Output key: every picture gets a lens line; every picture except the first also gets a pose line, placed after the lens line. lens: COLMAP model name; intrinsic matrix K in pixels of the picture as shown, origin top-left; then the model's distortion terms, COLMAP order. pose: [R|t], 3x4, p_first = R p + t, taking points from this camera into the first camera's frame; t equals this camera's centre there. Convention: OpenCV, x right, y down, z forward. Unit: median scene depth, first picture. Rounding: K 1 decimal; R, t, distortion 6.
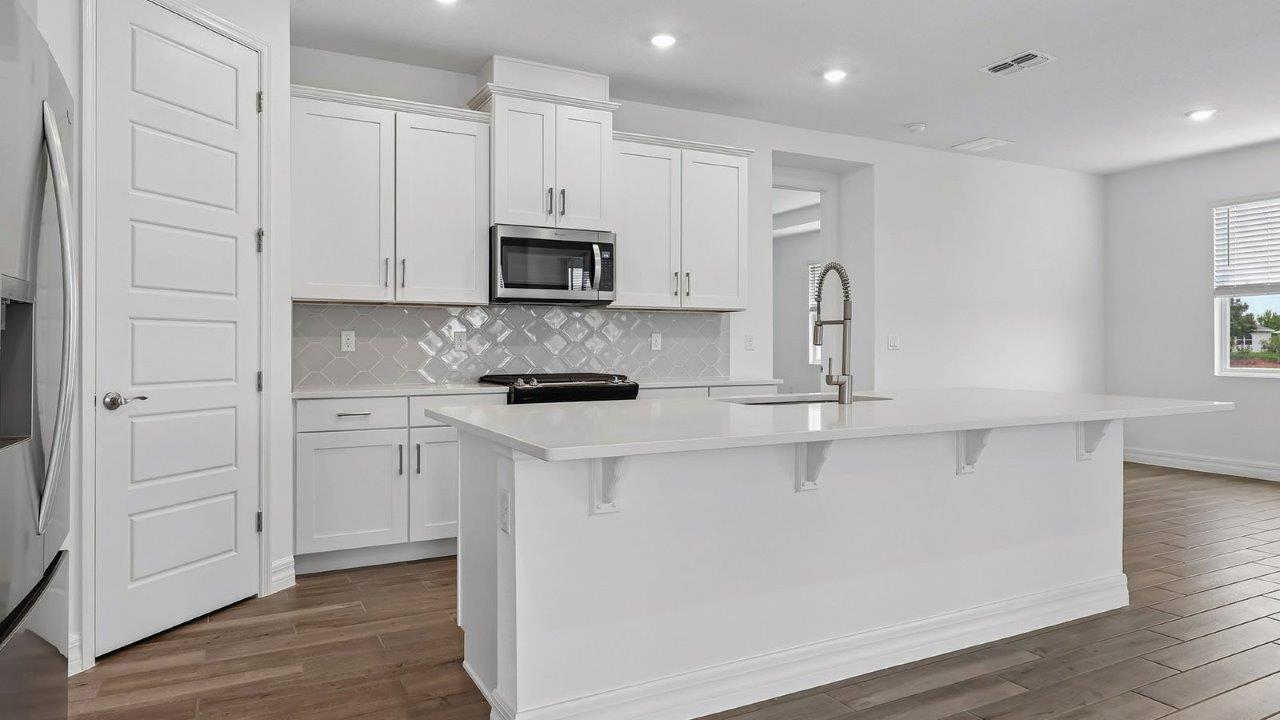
lens RADIAL K [[776.6, 0, 636.4], [0, 776.6, 344.0], [0, 0, 1]] dist [0.001129, 0.001193]
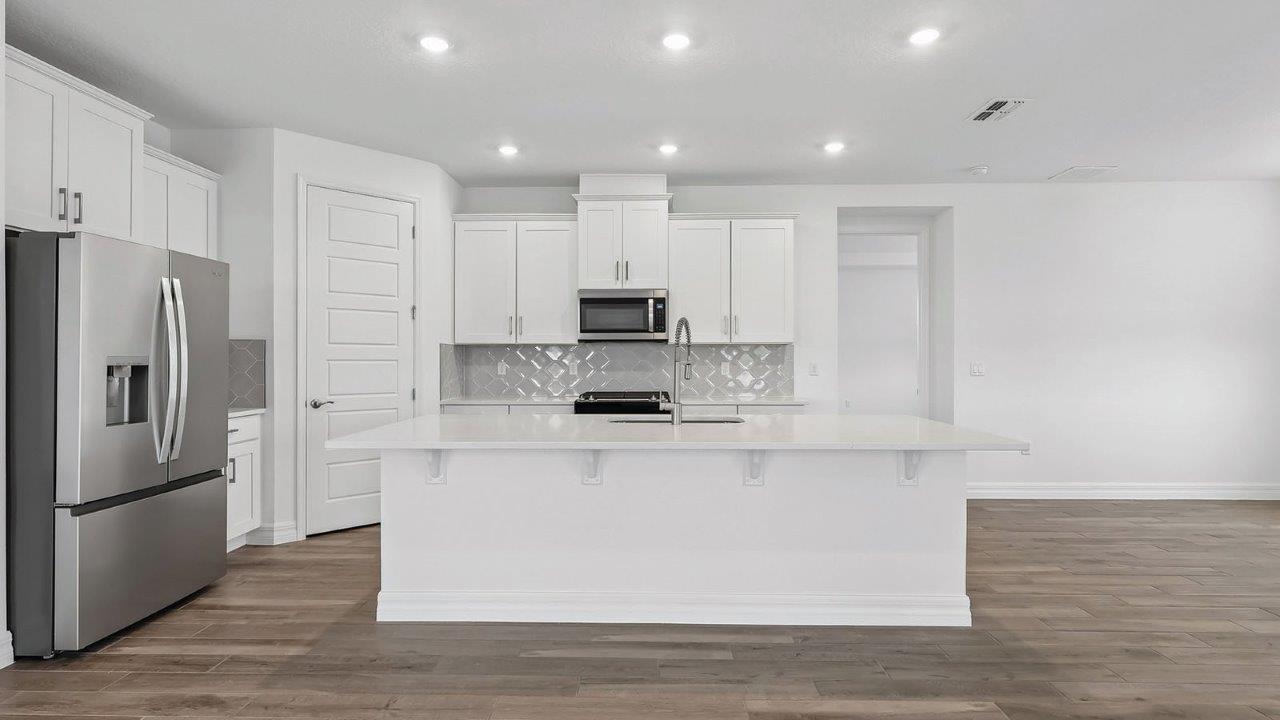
lens RADIAL K [[624.7, 0, 640.0], [0, 624.7, 360.0], [0, 0, 1]] dist [-0.000742, -0.000368]
pose [[0.875088, 0.001157, -0.483962, 0.489921], [0.000103, 0.999997, 0.002577, -0.024244], [0.483964, -0.002305, 0.875085, 0.023174]]
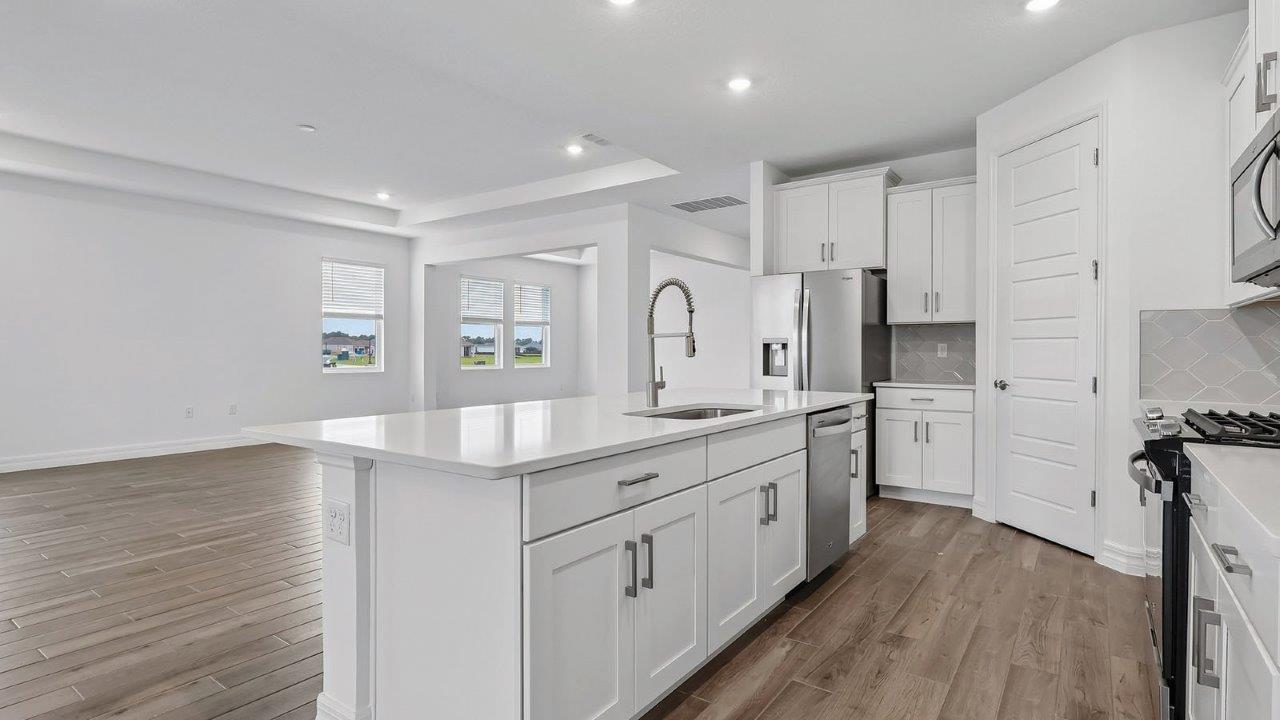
lens RADIAL K [[615.3, 0, 640.0], [0, 615.3, 360.0], [0, 0, 1]] dist [-0.016056, -0.000467]
pose [[-0.893231, 0.007418, -0.449538, 0.461907], [0.000088, 0.999867, 0.016326, -0.004956], [0.449599, 0.014543, -0.893112, 1.209553]]
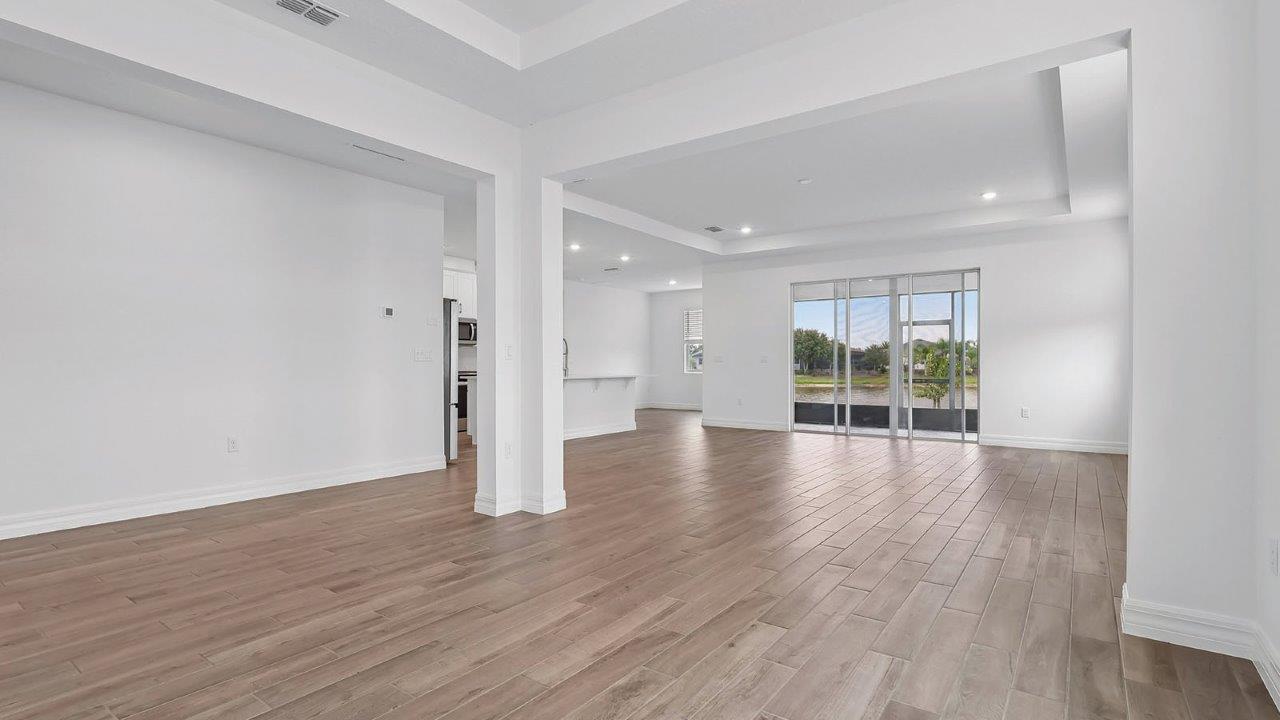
lens RADIAL K [[600.1, 0, 640.0], [0, 600.1, 360.0], [0, 0, 1]] dist [-0.000283, -0.000024]
pose [[0.898093, 0.001285, 0.439805, -0.470989], [0.001085, 0.999986, -0.005139, 0.011246], [-0.439805, 0.005092, 0.898079, -1.219670]]
